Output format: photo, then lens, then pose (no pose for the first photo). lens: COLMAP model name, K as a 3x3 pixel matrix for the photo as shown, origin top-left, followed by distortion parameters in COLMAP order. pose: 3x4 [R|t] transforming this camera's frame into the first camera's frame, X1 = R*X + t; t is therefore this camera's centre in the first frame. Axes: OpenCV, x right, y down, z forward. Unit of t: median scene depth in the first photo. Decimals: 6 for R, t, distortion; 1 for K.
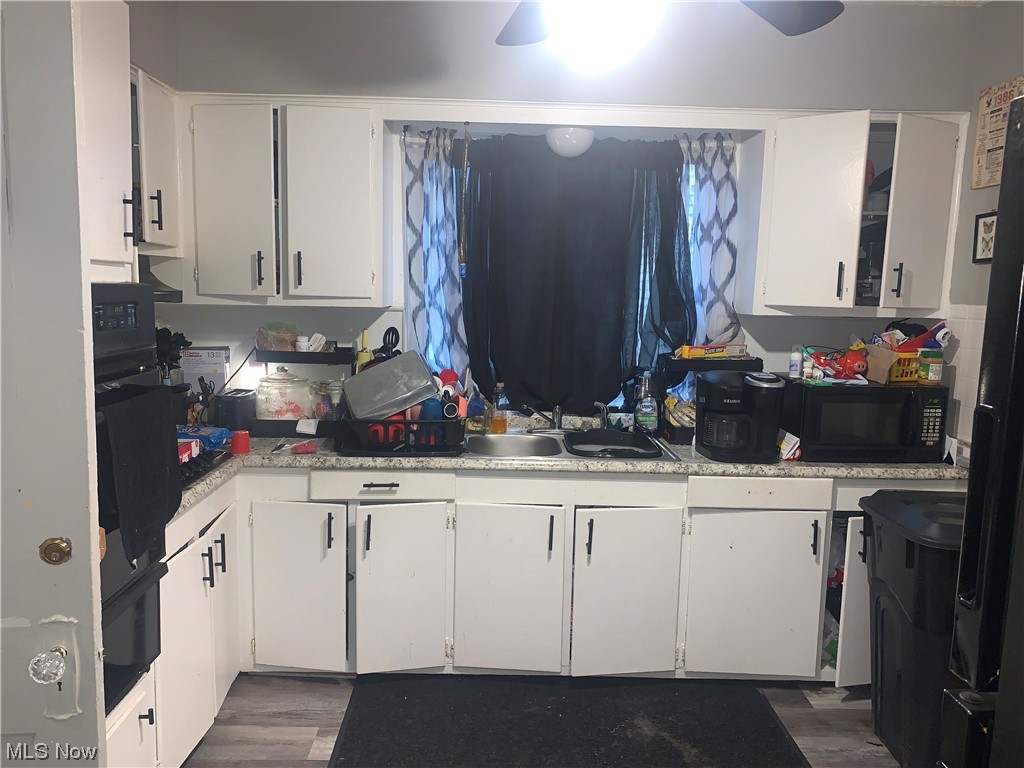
lens RADIAL K [[767.5, 0, 512.0], [0, 767.5, 384.0], [0, 0, 1]] dist [0.055216, -0.079749]
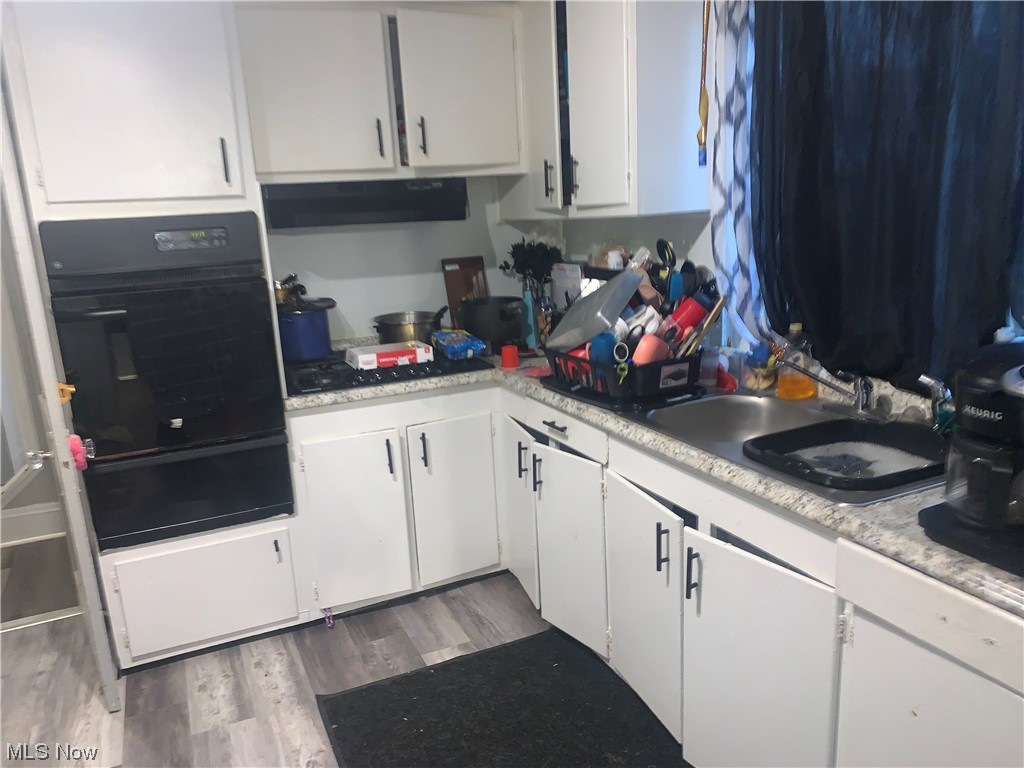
lens RADIAL K [[787.6, 0, 503.0], [0, 787.6, 401.6], [0, 0, 1]] dist [0.048844, -0.082650]
pose [[0.381132, 0.183193, -0.906189, 0.605908], [-0.053866, 0.982907, 0.176046, -0.049950], [0.922950, -0.018284, 0.384485, 0.592618]]
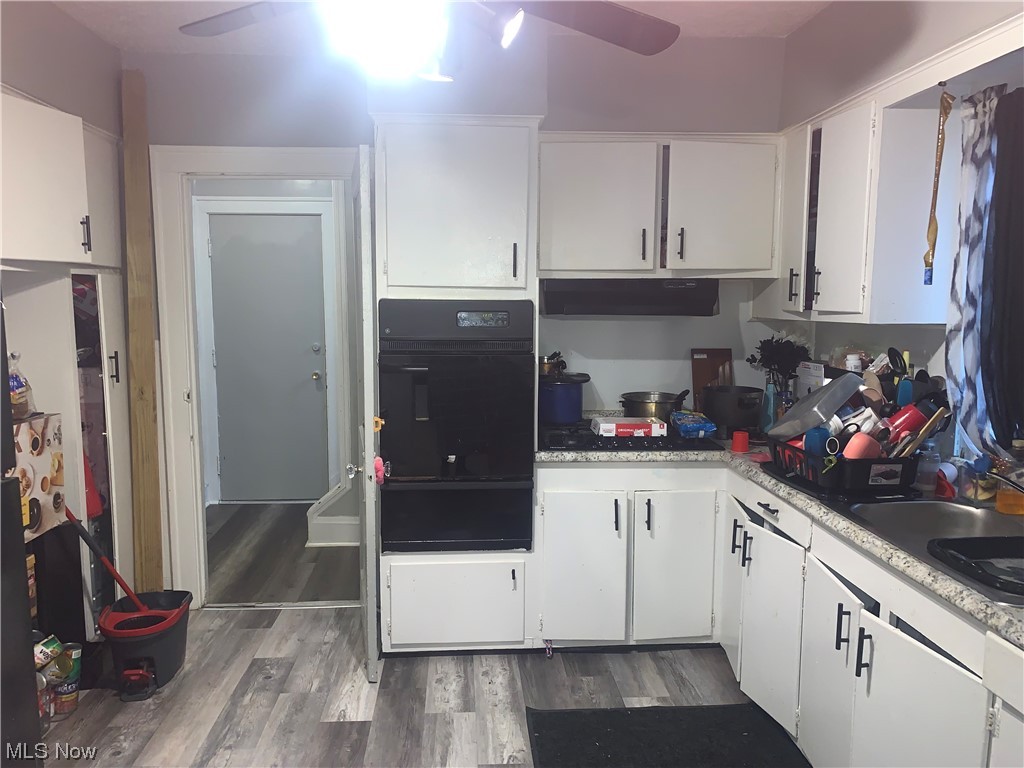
lens RADIAL K [[792.8, 0, 512.0], [0, 792.8, 384.0], [0, 0, 1]] dist [0.004640, 0.000239]
pose [[0.043255, 0.088652, -0.995123, 0.769005], [-0.128265, 0.988305, 0.082469, -0.059410], [0.990796, 0.124072, 0.054120, 0.606641]]
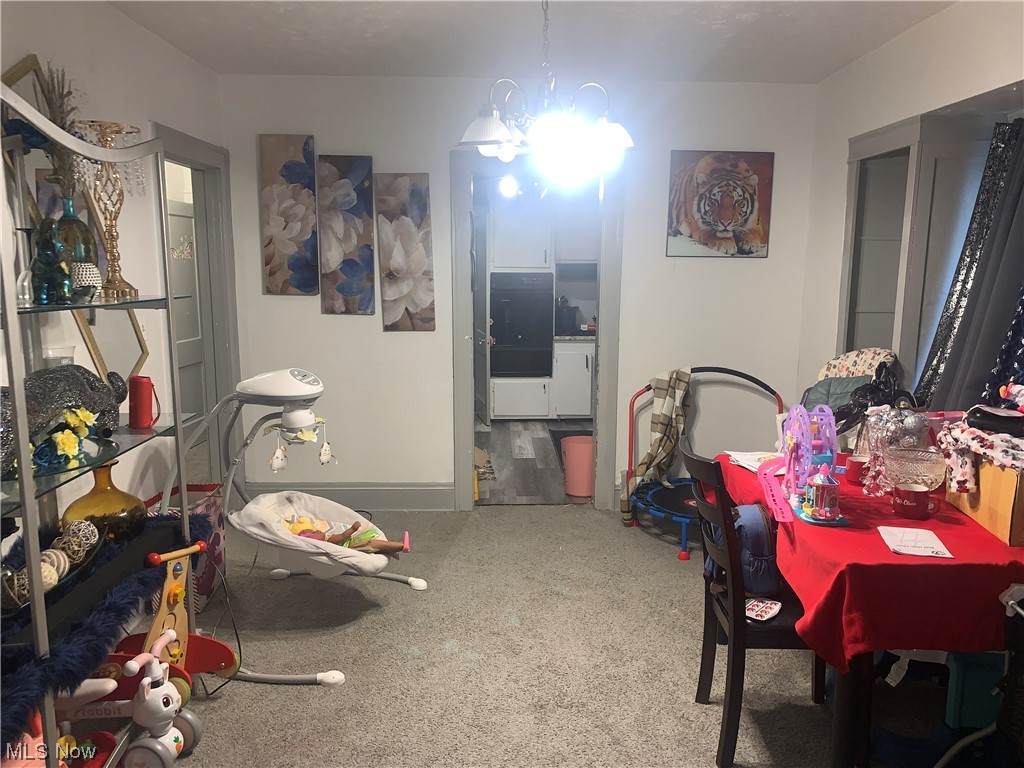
lens RADIAL K [[767.5, 0, 512.0], [0, 767.5, 384.0], [0, 0, 1]] dist [0.055216, -0.079749]
pose [[0.005996, 0.124202, -0.992239, 2.236666], [-0.131269, 0.983768, 0.122348, -0.018354], [0.991329, 0.129517, 0.022202, 0.536549]]
